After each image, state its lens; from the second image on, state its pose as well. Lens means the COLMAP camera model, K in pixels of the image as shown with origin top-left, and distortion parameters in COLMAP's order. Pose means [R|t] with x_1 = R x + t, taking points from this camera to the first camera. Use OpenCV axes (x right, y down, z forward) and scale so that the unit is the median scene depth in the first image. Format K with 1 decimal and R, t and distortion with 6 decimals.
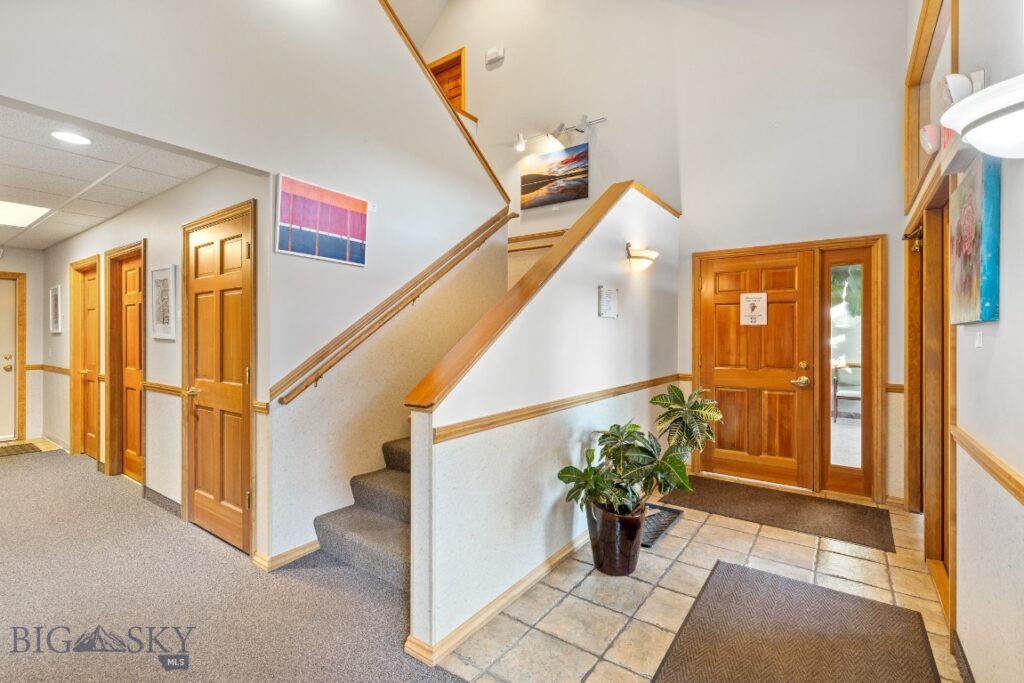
lens RADIAL K [[462.9, 0, 510.5], [0, 462.9, 337.6], [0, 0, 1]] dist [0.007968, -0.001312]
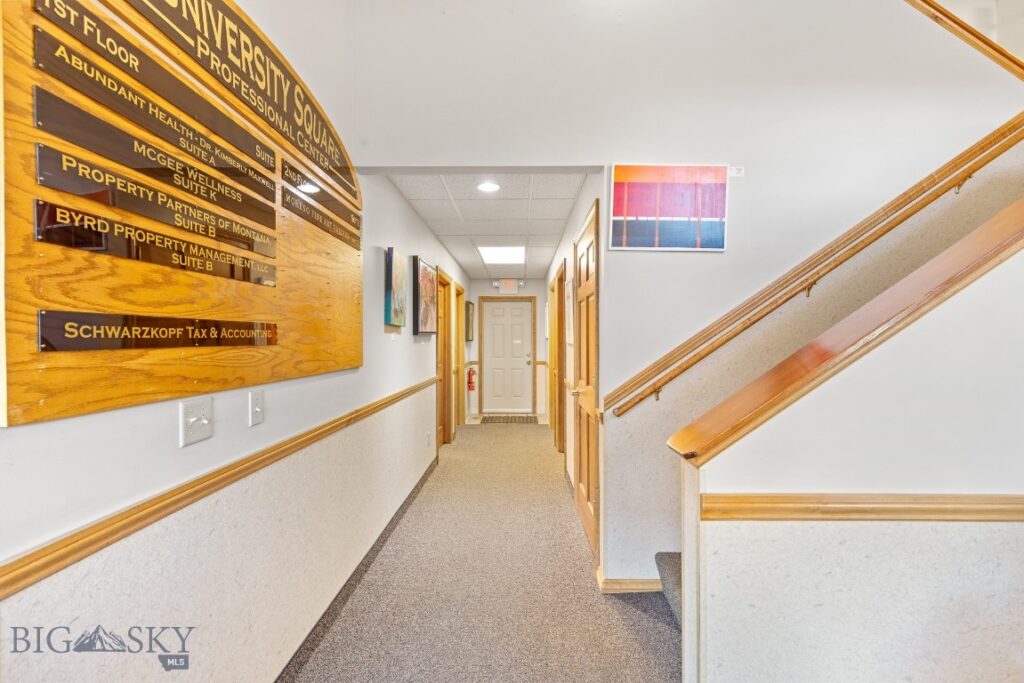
lens RADIAL K [[458.9, 0, 512.0], [0, 458.9, 341.5], [0, 0, 1]] dist [0.002997, 0.000009]
pose [[0.568929, 0.003088, -0.822381, 0.125689], [-0.002881, 0.999994, 0.001762, -0.003824], [0.822382, 0.001367, 0.568934, 0.299712]]
